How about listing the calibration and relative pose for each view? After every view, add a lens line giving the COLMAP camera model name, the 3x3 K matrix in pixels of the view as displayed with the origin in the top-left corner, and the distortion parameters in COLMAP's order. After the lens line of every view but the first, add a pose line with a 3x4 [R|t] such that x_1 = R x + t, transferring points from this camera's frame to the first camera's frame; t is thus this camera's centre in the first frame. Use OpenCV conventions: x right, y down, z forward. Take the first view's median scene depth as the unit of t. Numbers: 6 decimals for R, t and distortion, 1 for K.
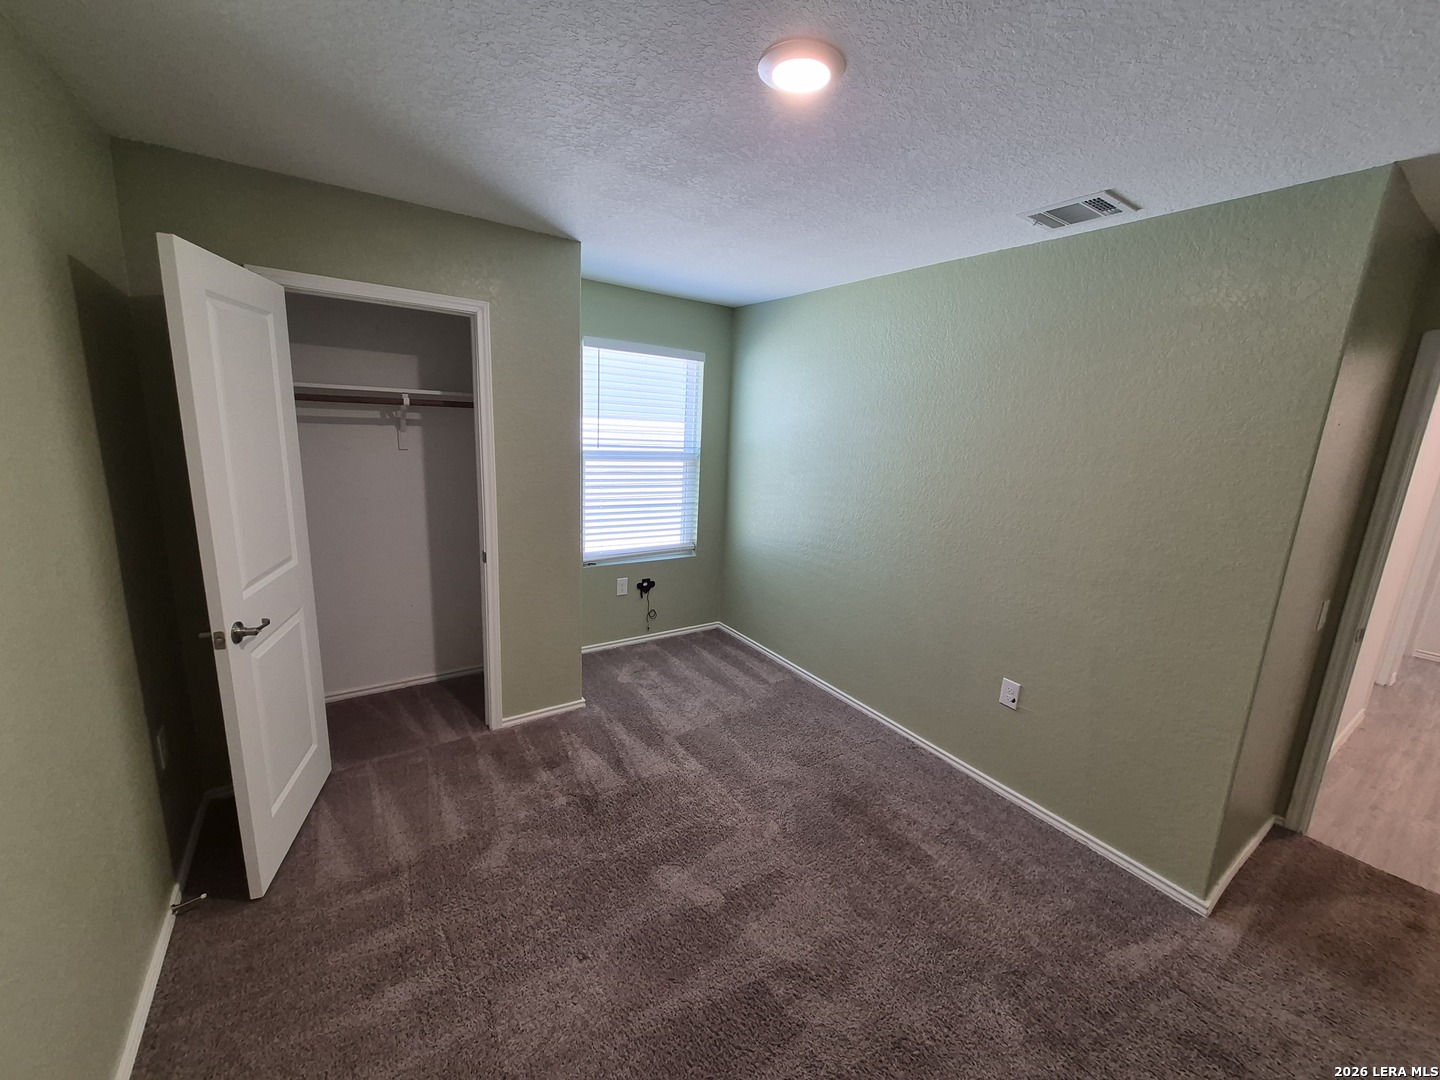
lens RADIAL K [[565.1, 0, 727.4], [0, 565.1, 532.8], [0, 0, 1]] dist [0.011879, -0.004438]
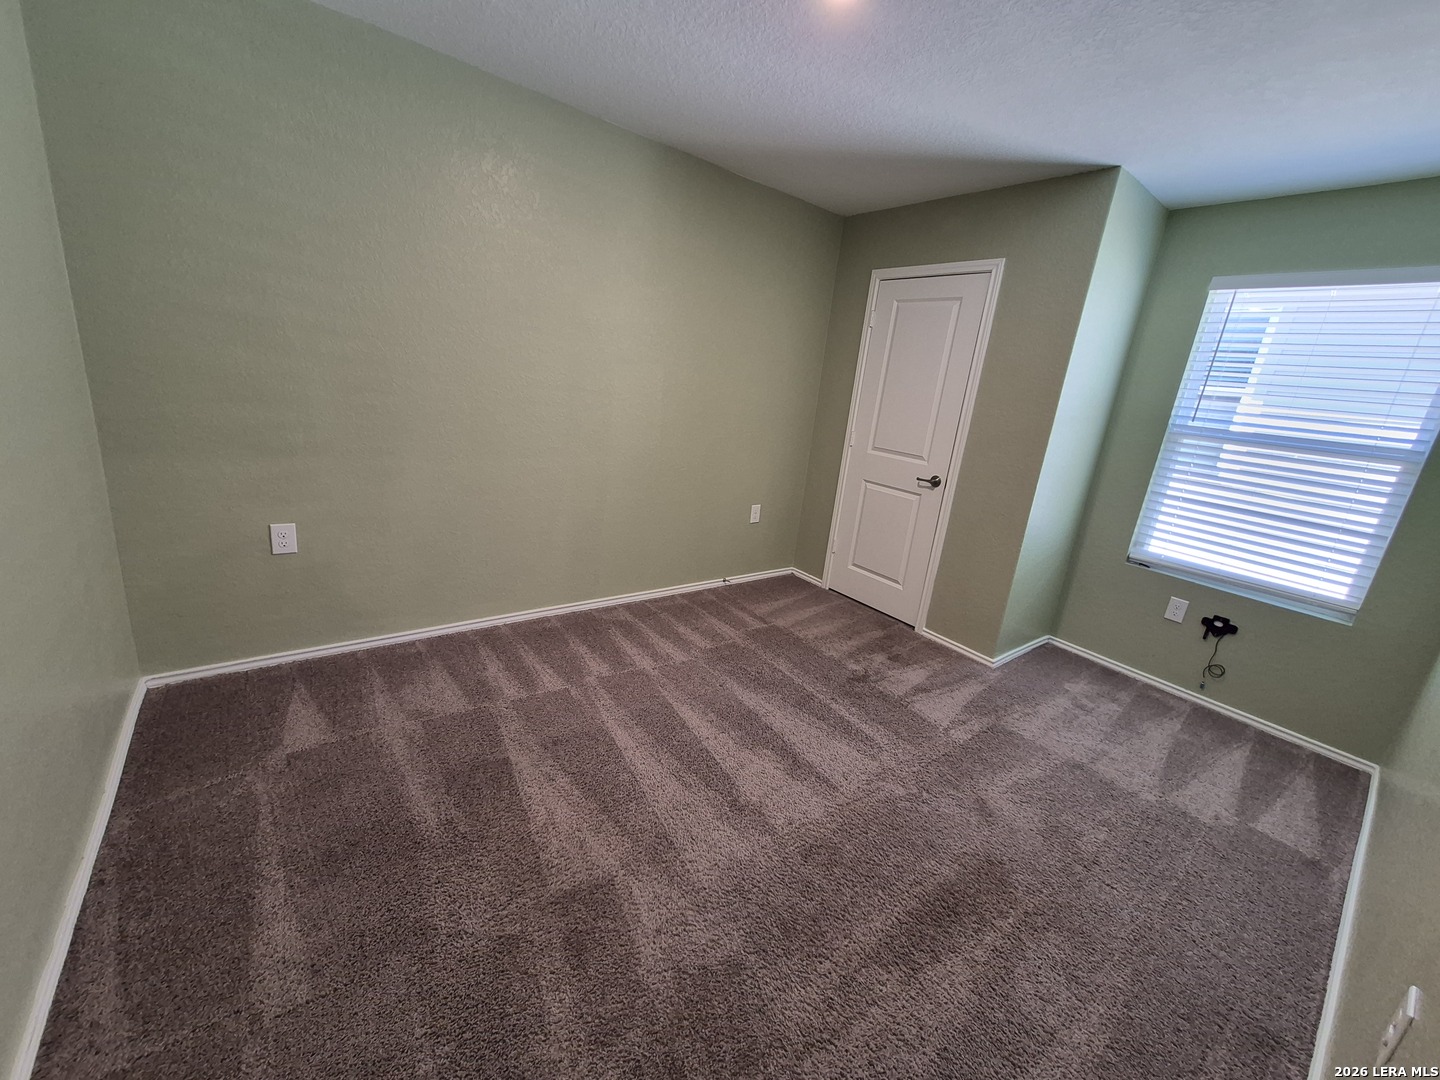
lens RADIAL K [[565.1, 0, 727.4], [0, 565.1, 532.8], [0, 0, 1]] dist [0.011879, -0.004438]
pose [[0.067444, 0.222555, -0.972584, 0.556847], [-0.301159, 0.933877, 0.192814, 0.038585], [0.951186, 0.279898, 0.130009, 0.350068]]
